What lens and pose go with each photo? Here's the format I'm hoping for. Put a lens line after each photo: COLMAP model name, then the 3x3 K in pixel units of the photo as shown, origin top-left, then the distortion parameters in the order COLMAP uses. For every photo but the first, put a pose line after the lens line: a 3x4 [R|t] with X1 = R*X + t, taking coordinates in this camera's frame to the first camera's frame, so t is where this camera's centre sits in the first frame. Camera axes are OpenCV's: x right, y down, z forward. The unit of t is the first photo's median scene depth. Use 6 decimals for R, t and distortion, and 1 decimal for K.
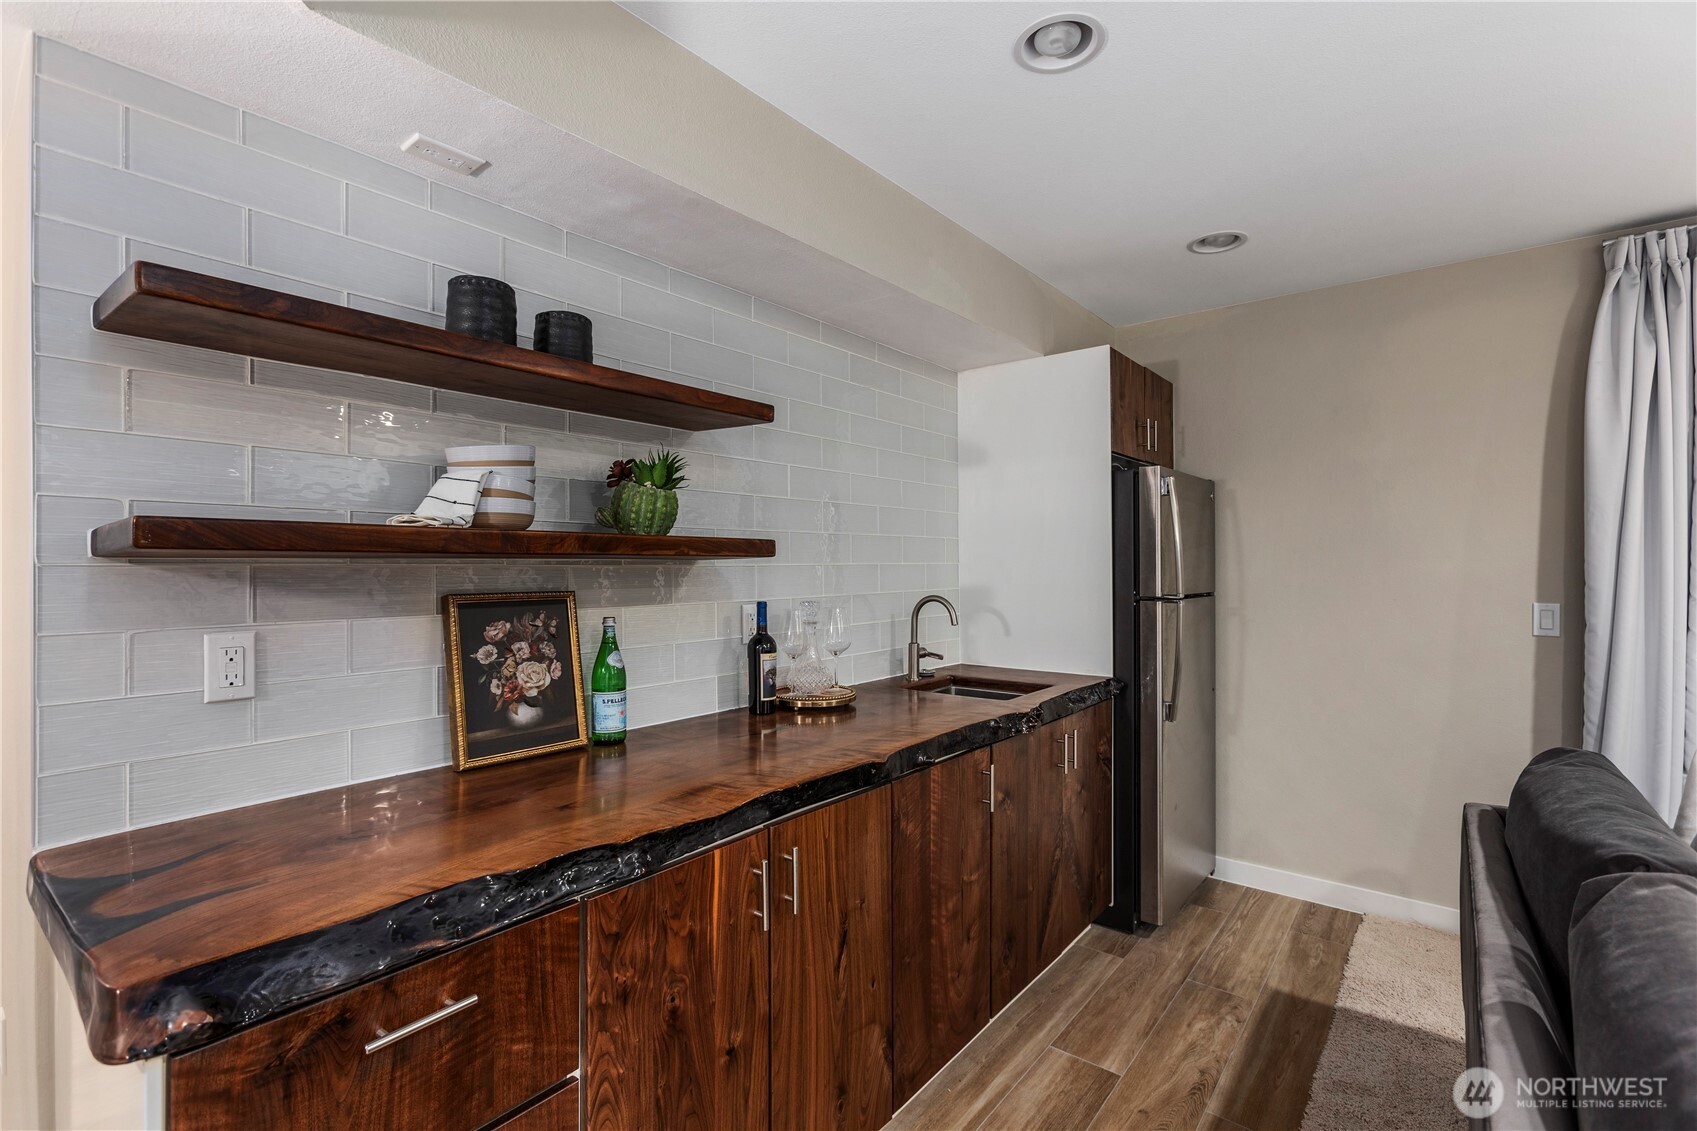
lens RADIAL K [[770.9, 0, 852.2], [0, 770.9, 568.1], [0, 0, 1]] dist [-0.001225, 0.000832]
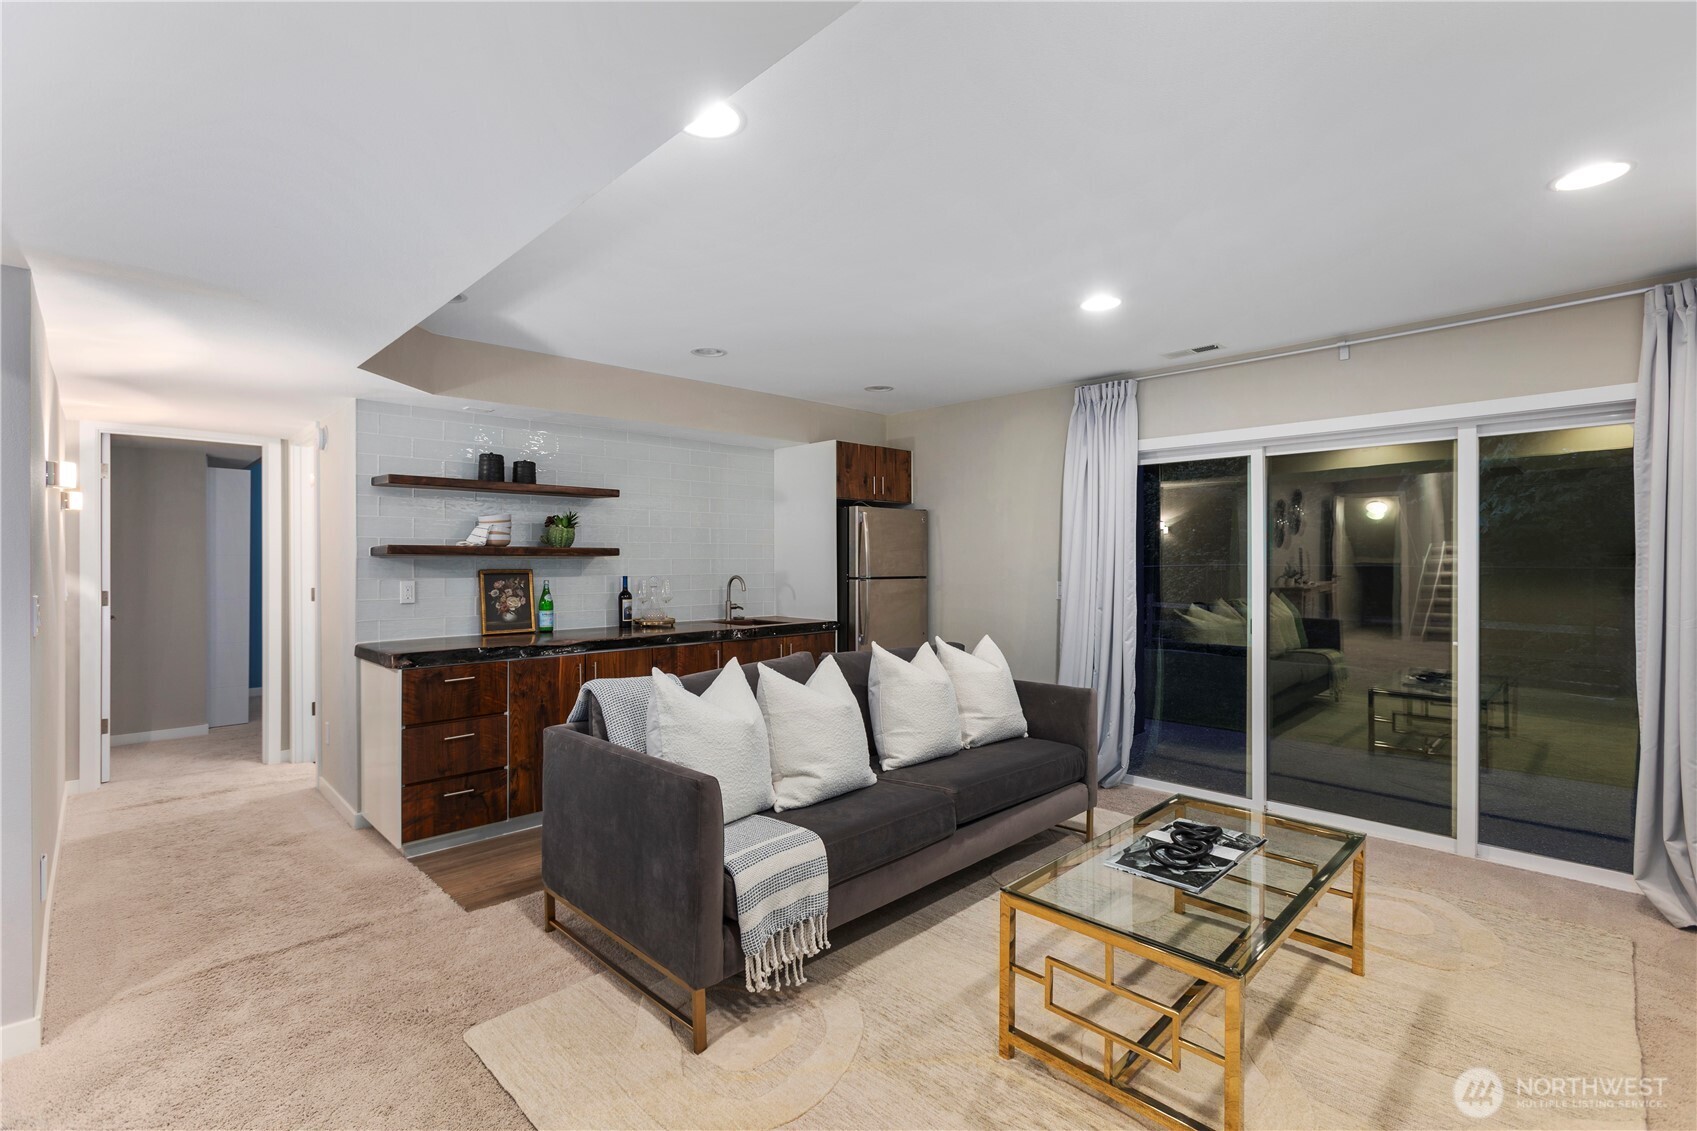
lens RADIAL K [[770.9, 0, 844.3], [0, 770.9, 562.4], [0, 0, 1]] dist [-0.001225, 0.000832]
pose [[0.992723, 0.004209, -0.120346, 0.967952], [-0.004169, 0.999991, 0.000582, 0.001538], [0.120347, -0.000076, 0.992732, -1.382958]]
